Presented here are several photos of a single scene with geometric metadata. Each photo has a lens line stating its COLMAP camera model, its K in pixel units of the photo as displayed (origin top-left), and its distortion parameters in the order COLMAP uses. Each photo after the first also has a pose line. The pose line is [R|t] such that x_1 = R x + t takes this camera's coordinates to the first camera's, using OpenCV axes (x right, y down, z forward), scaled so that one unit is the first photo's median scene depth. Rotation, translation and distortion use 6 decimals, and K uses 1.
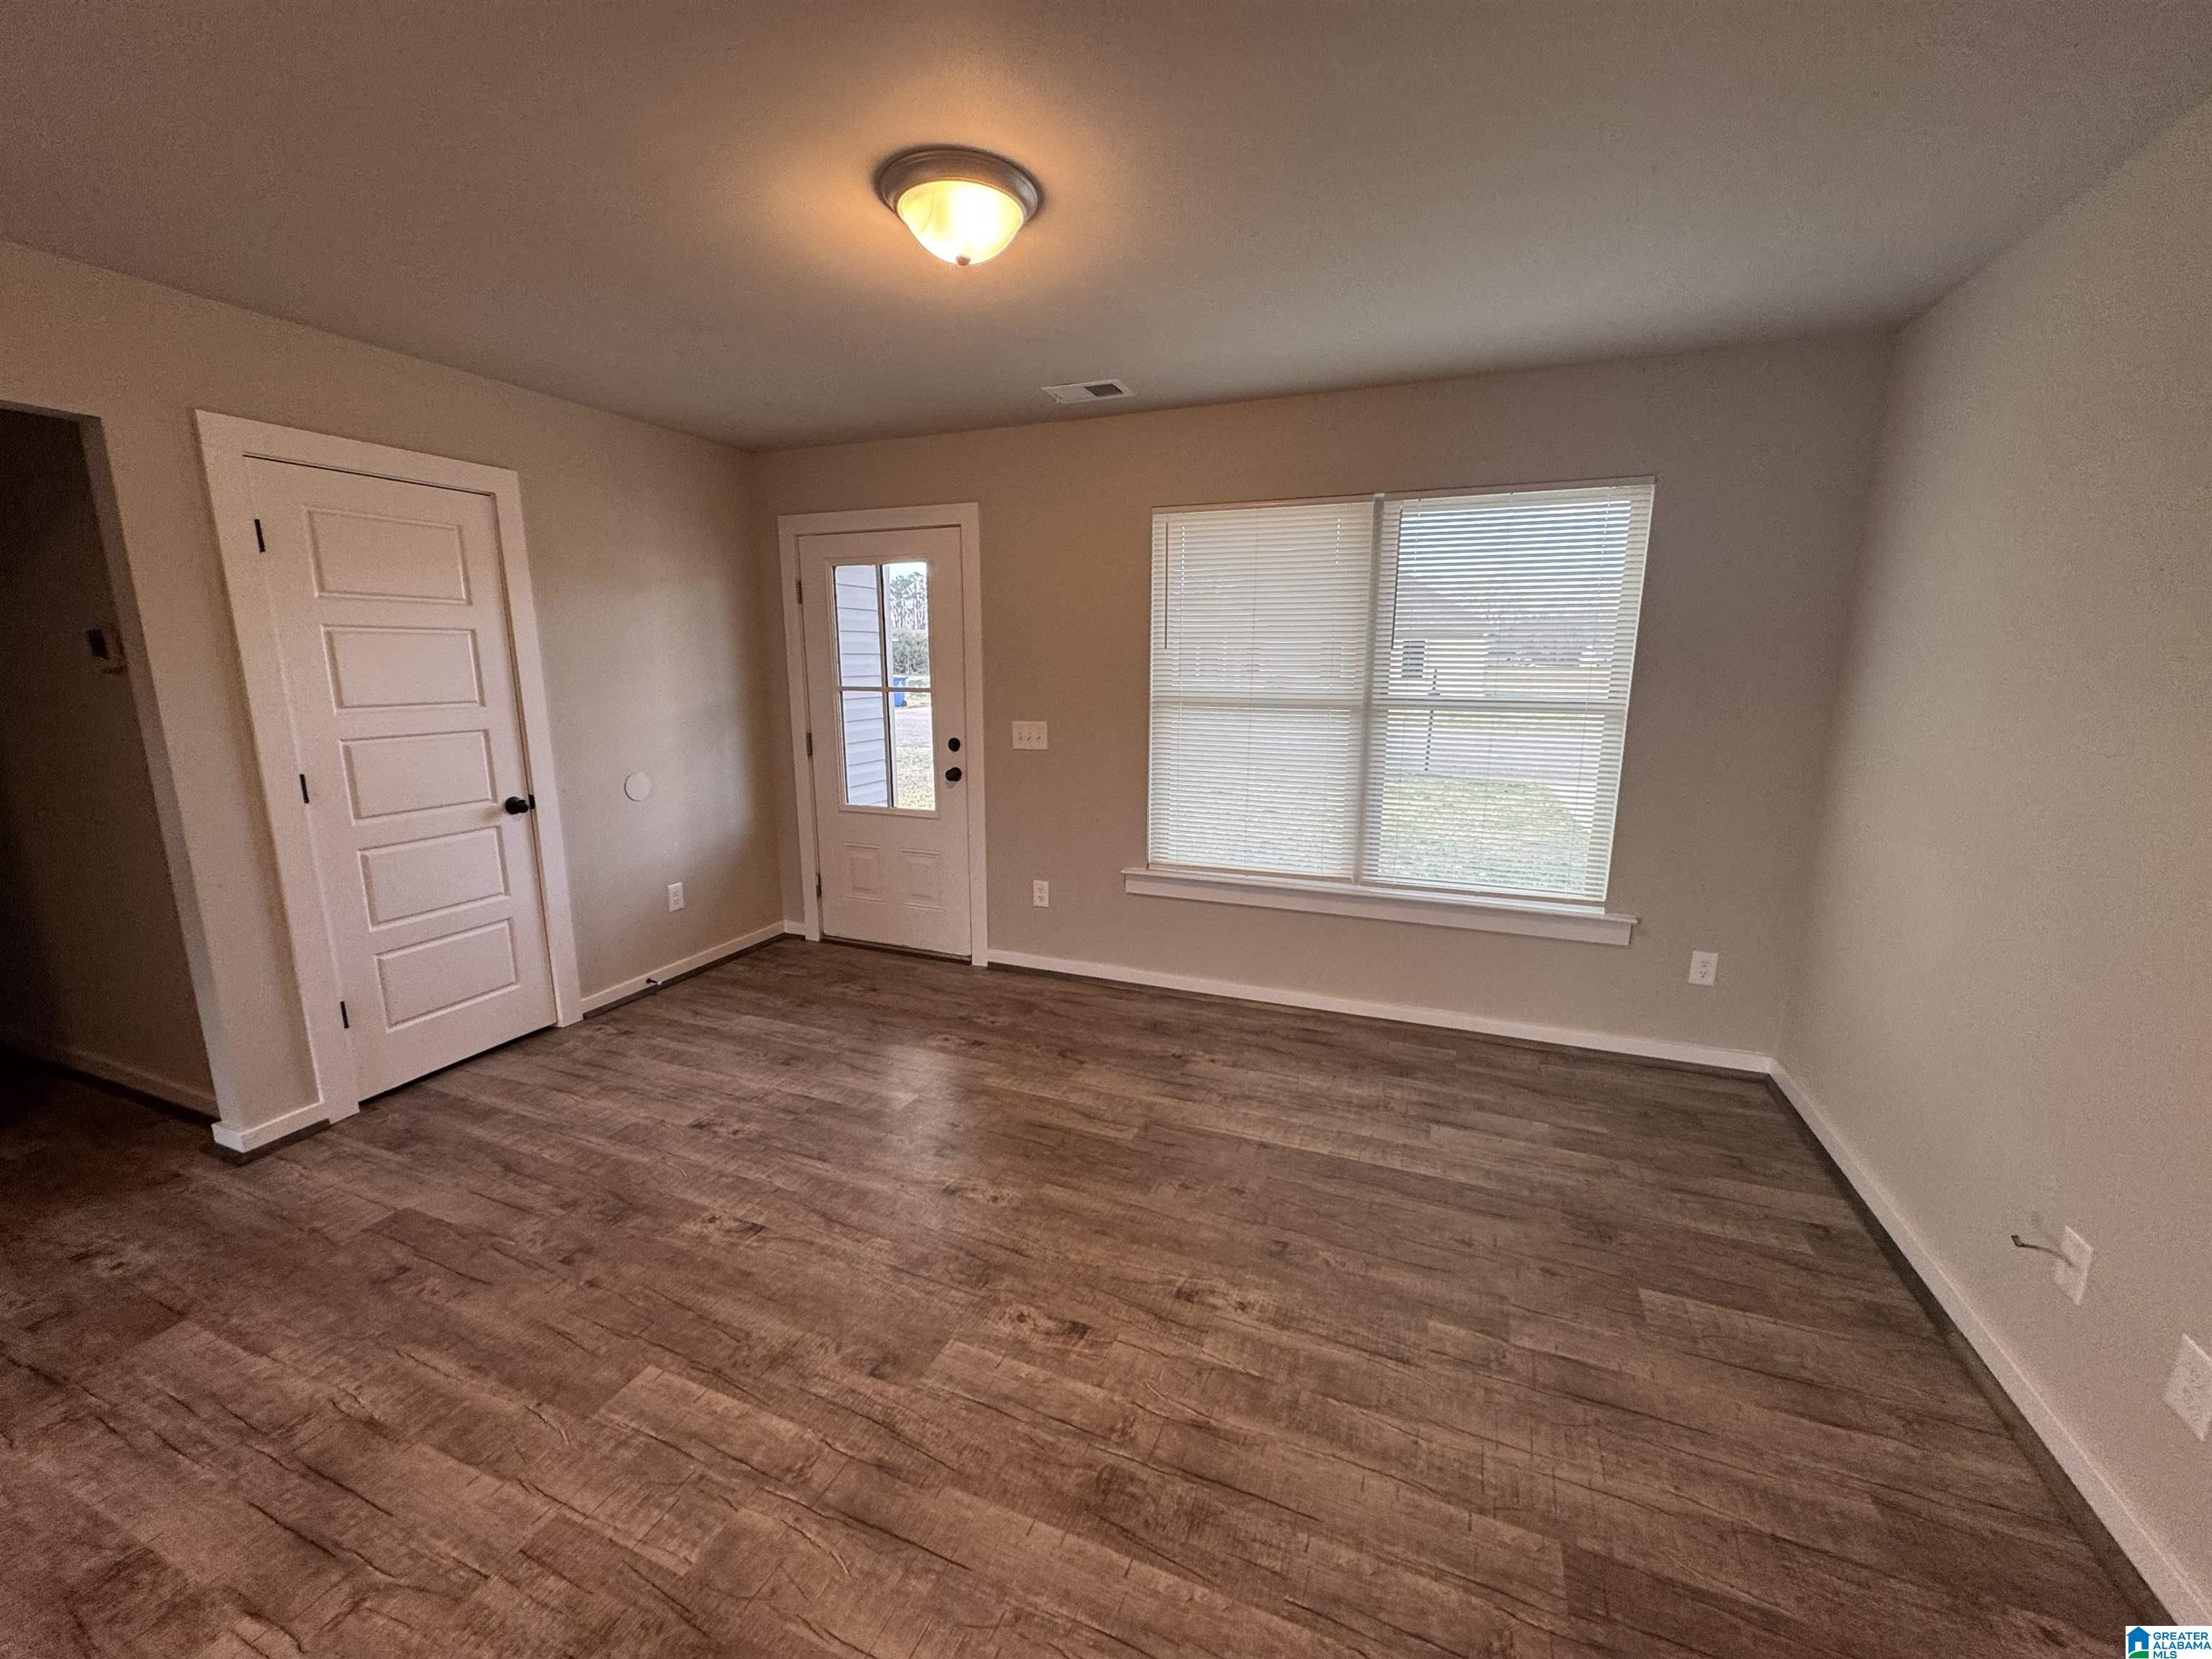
lens RADIAL K [[879.4, 0, 1105.4], [0, 879.4, 833.6], [0, 0, 1]] dist [0.000396, 0.000037]
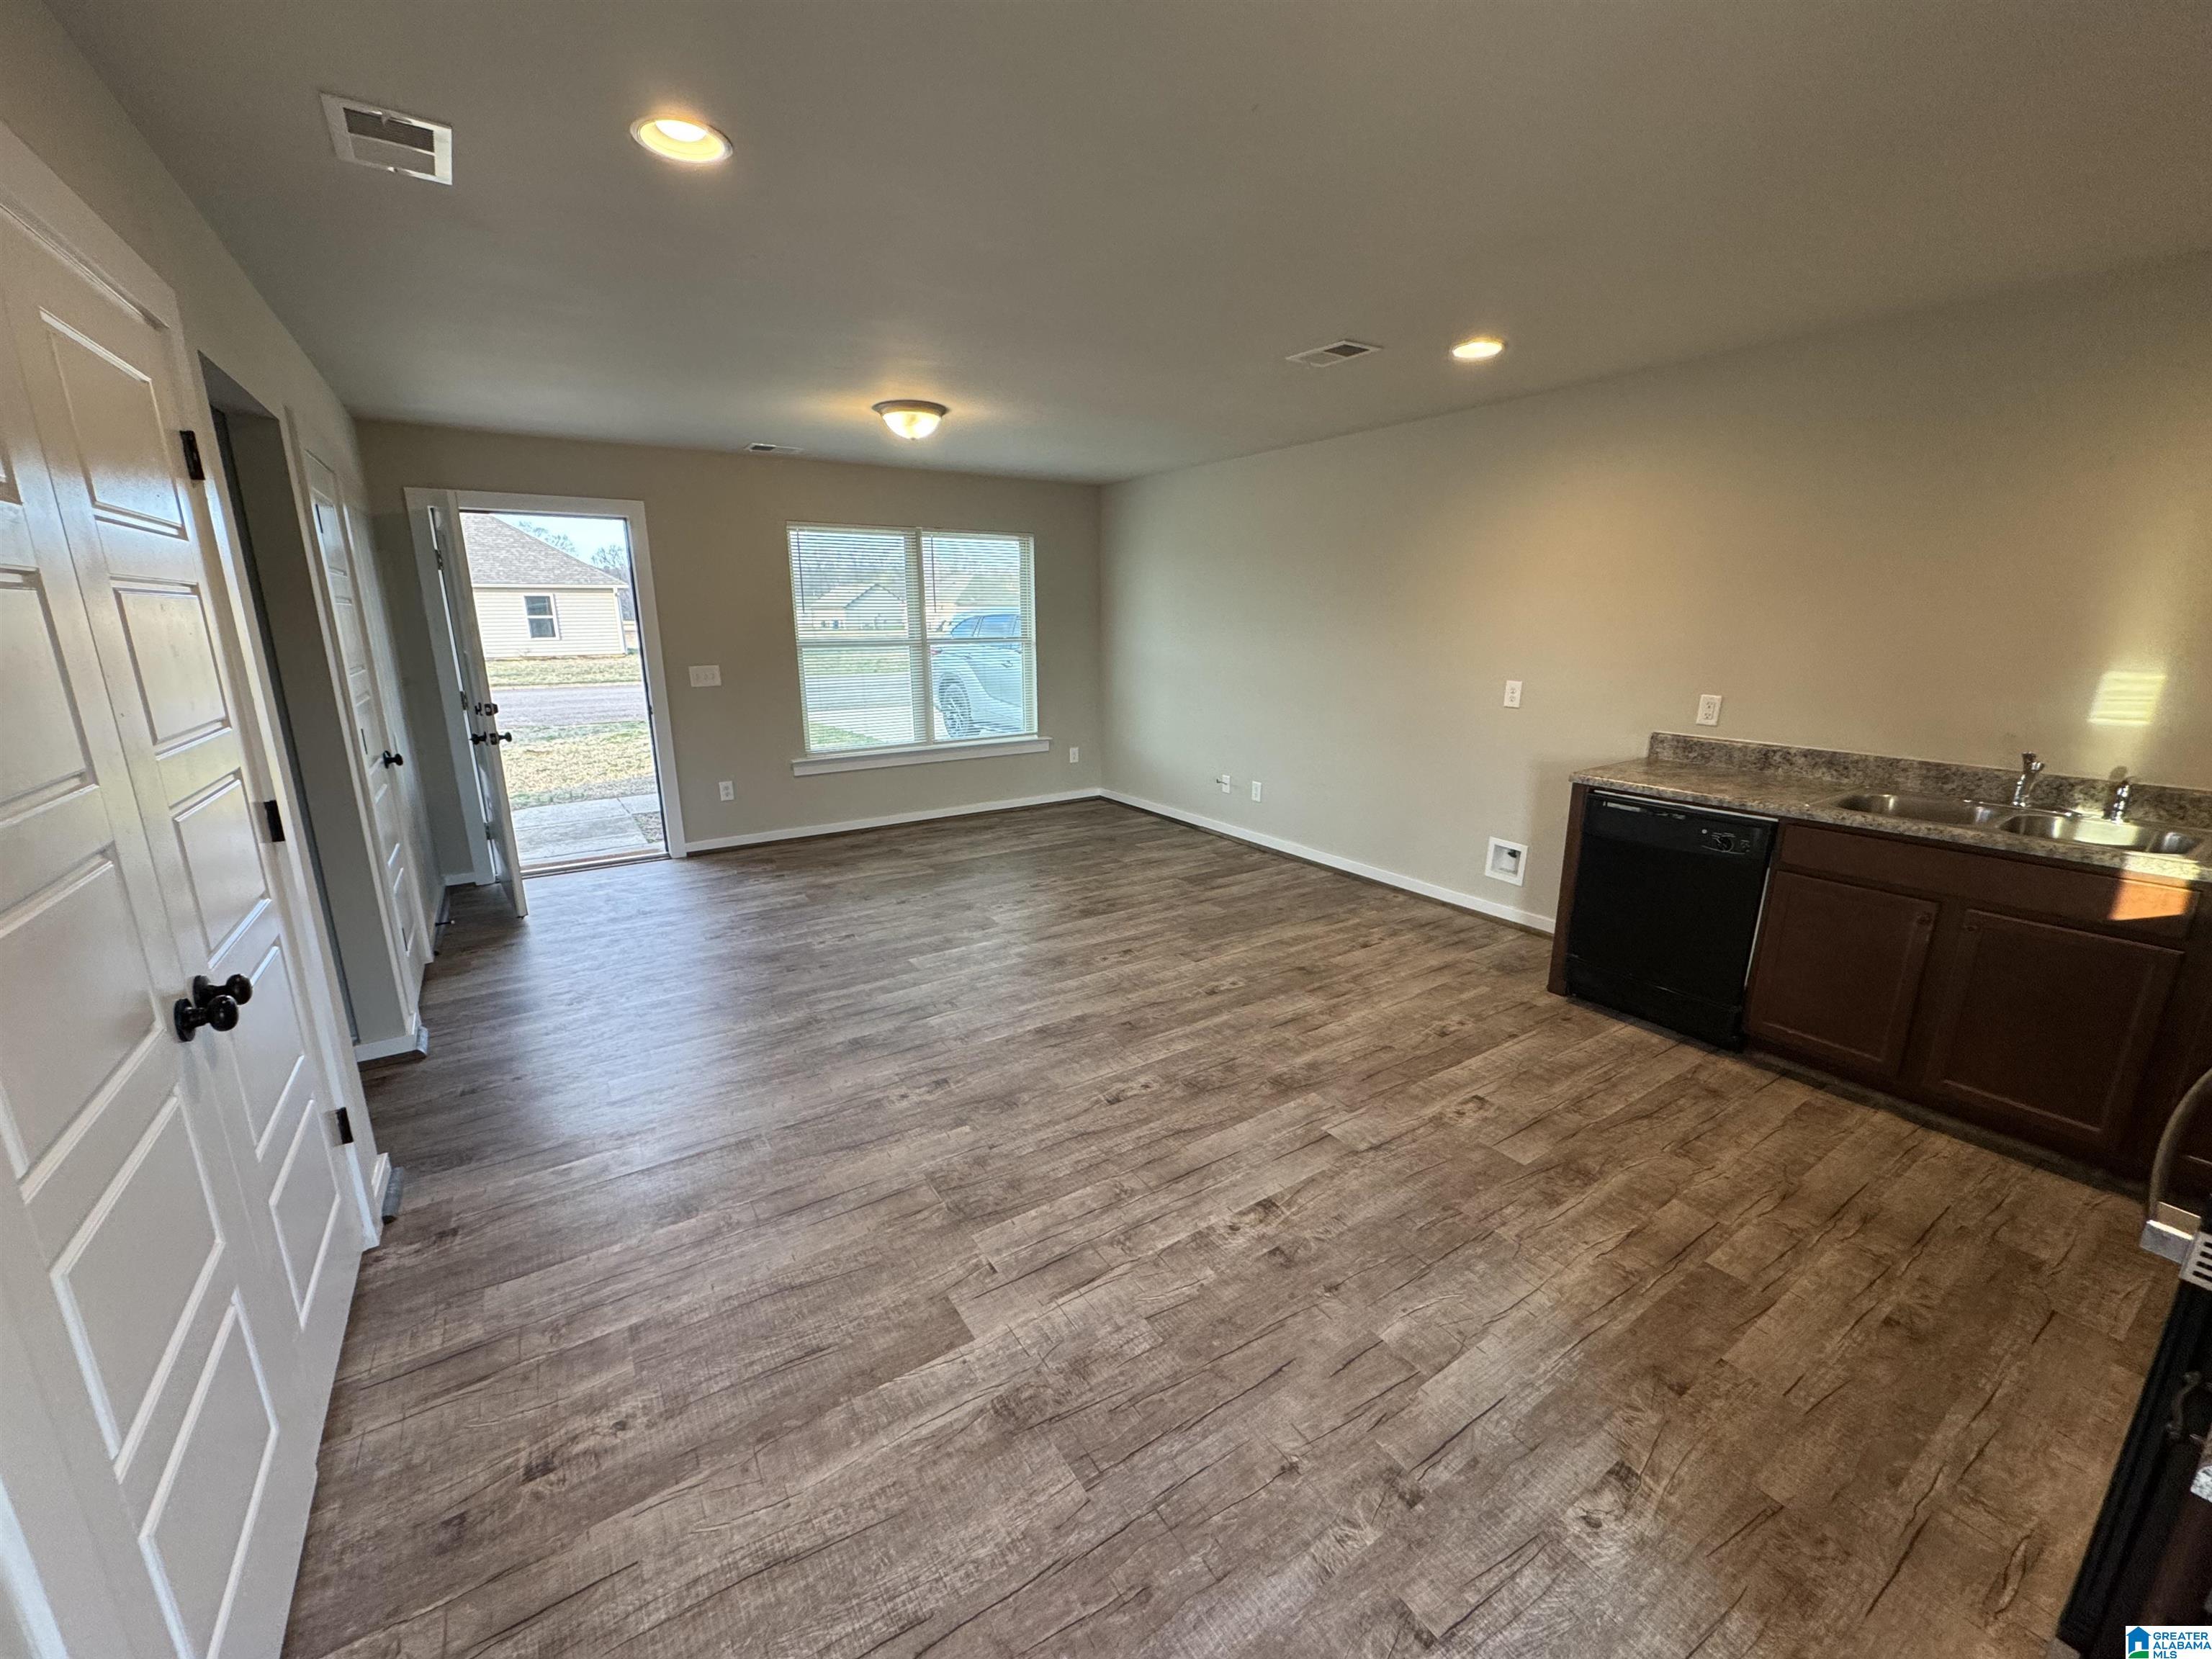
lens RADIAL K [[879.4, 0, 1106.4], [0, 879.4, 828.1], [0, 0, 1]] dist [0.000396, 0.000037]
pose [[0.567145, -0.200194, 0.798917, -1.575733], [0.165853, 0.977899, 0.127306, 0.089883], [-0.806746, 0.060301, 0.587813, -0.542033]]
